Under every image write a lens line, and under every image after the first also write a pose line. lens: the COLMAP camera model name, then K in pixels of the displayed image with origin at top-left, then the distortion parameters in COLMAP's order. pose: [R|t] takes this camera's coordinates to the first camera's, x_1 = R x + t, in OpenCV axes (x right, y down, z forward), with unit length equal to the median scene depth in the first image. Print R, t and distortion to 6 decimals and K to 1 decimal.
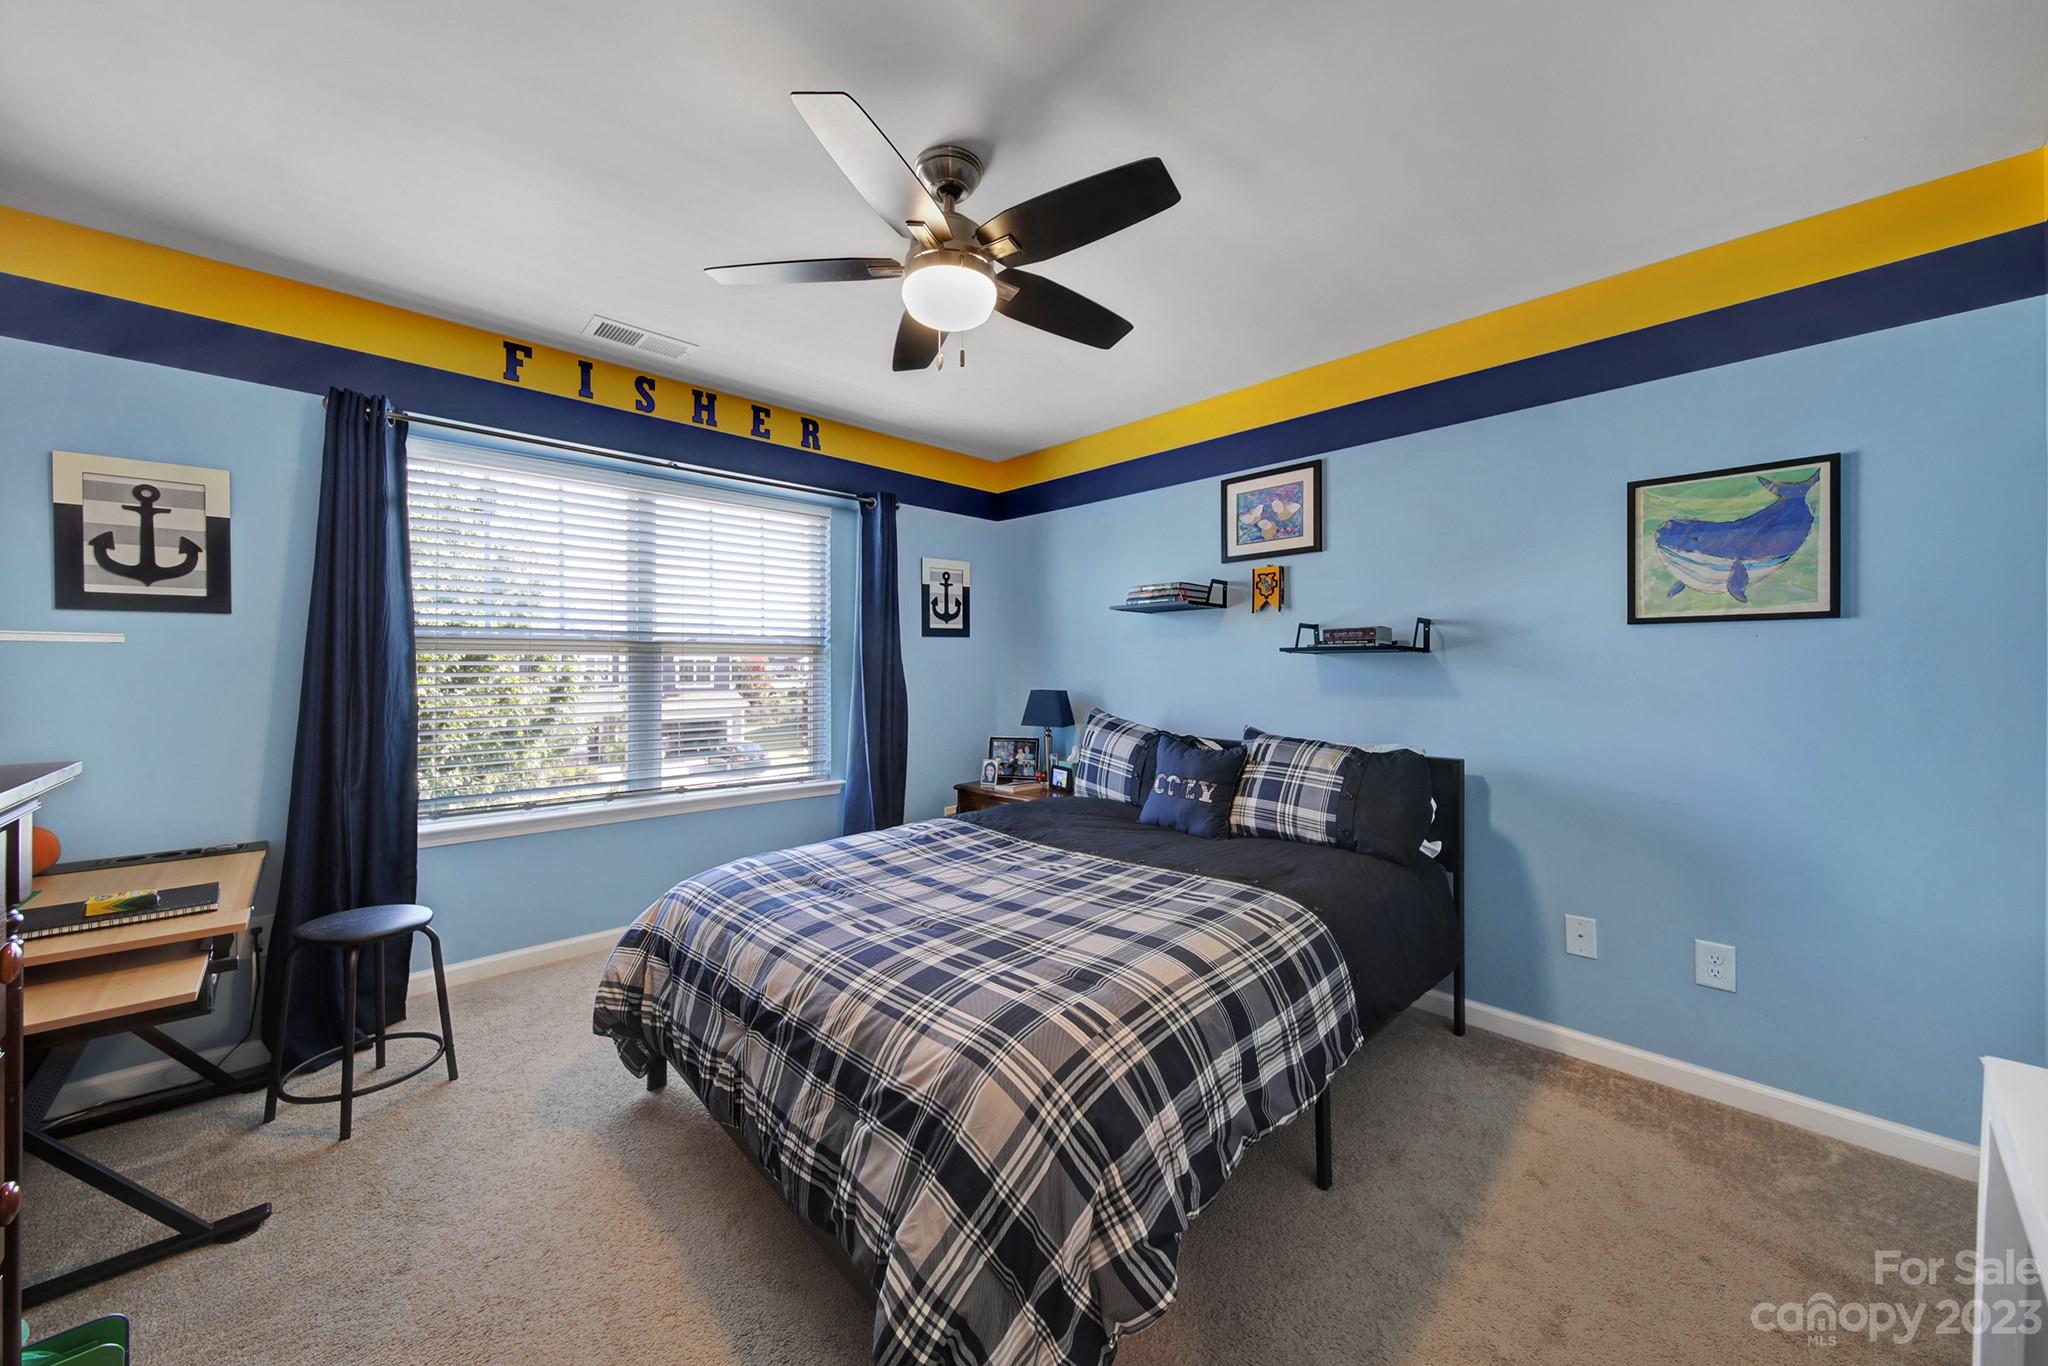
lens RADIAL K [[724.2, 0, 1022.1], [0, 724.2, 675.0], [0, 0, 1]] dist [-0.001043, 0.000113]
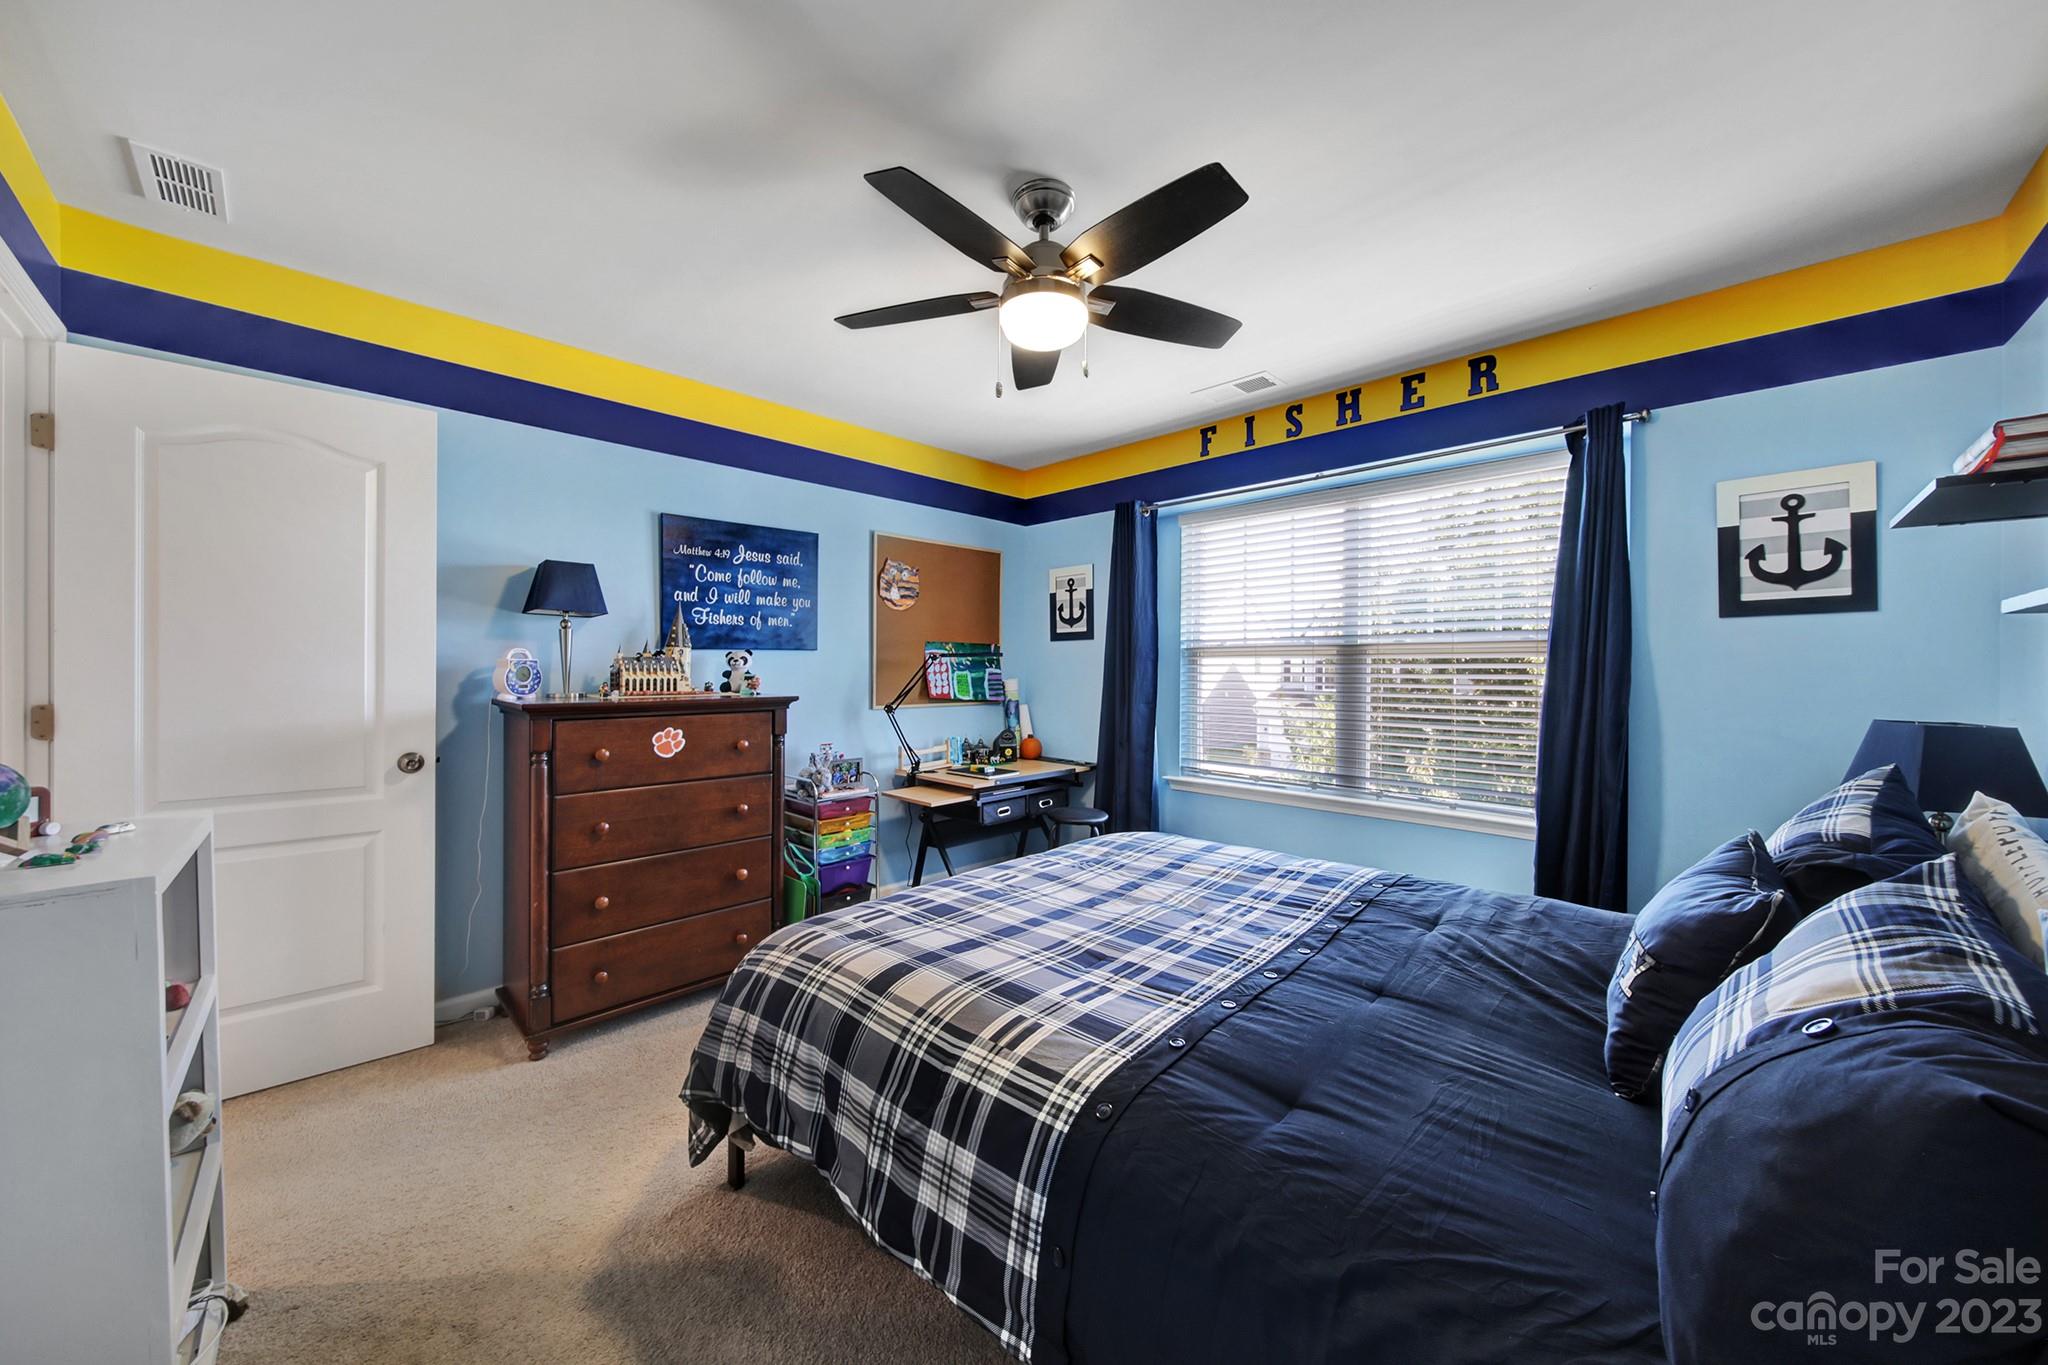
lens RADIAL K [[724.2, 0, 1022.1], [0, 724.2, 674.5], [0, 0, 1]] dist [-0.001043, 0.000113]
pose [[0.032598, 0.012083, -0.999396, 0.923815], [-0.010327, 0.999878, 0.011752, -0.014885], [0.999415, 0.009938, 0.032718, 0.886775]]
